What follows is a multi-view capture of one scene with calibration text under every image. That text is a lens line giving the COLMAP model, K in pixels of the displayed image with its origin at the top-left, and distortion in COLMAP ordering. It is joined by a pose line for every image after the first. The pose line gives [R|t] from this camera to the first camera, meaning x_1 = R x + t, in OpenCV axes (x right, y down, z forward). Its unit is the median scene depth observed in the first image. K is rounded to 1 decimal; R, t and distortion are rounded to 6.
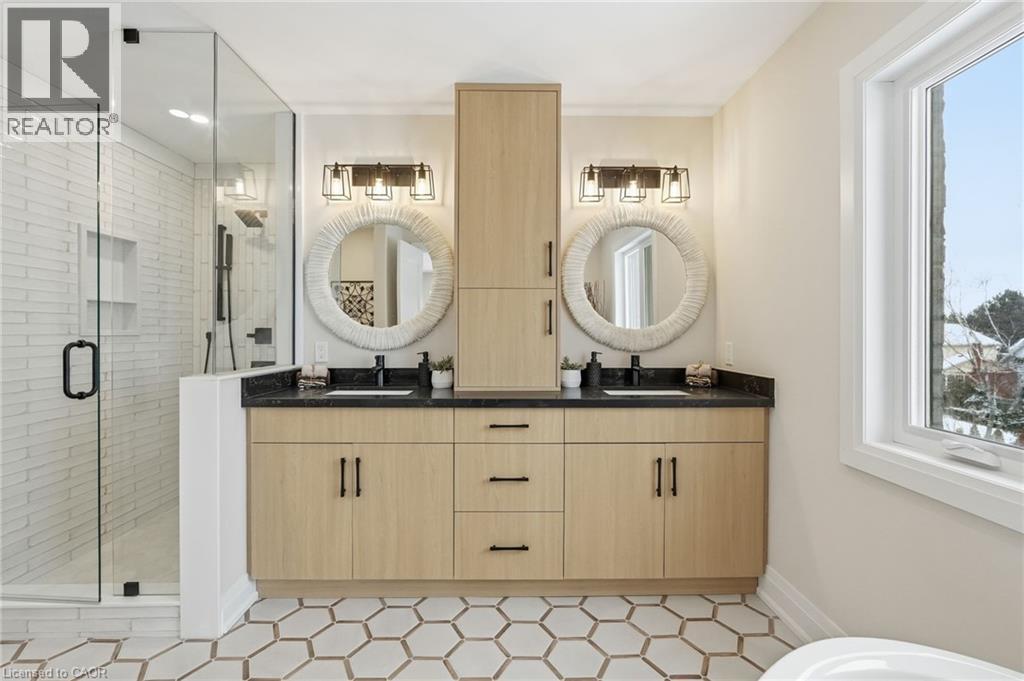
lens RADIAL K [[450.0, 0, 510.1], [0, 450.0, 336.8], [0, 0, 1]] dist [-0.015527, 0.003264]
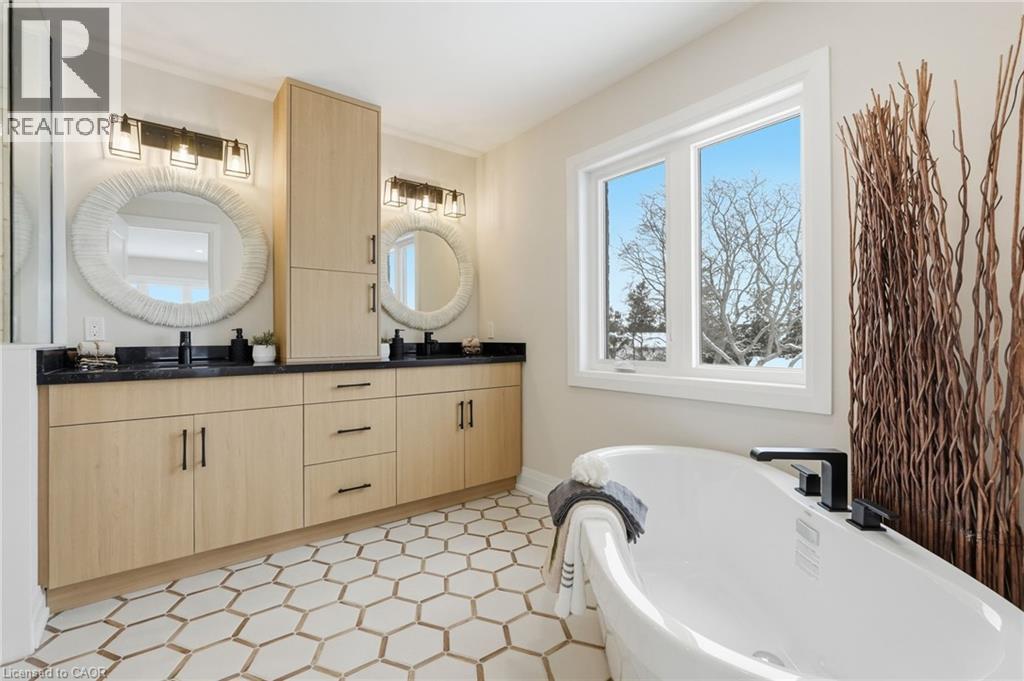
lens RADIAL K [[450.0, 0, 512.1], [0, 450.0, 337.8], [0, 0, 1]] dist [-0.015527, 0.003264]
pose [[0.794677, -0.007651, 0.606984, -0.326167], [0.009765, 0.999952, -0.000181, 0.063650], [-0.606954, 0.006071, 0.794714, -0.170281]]
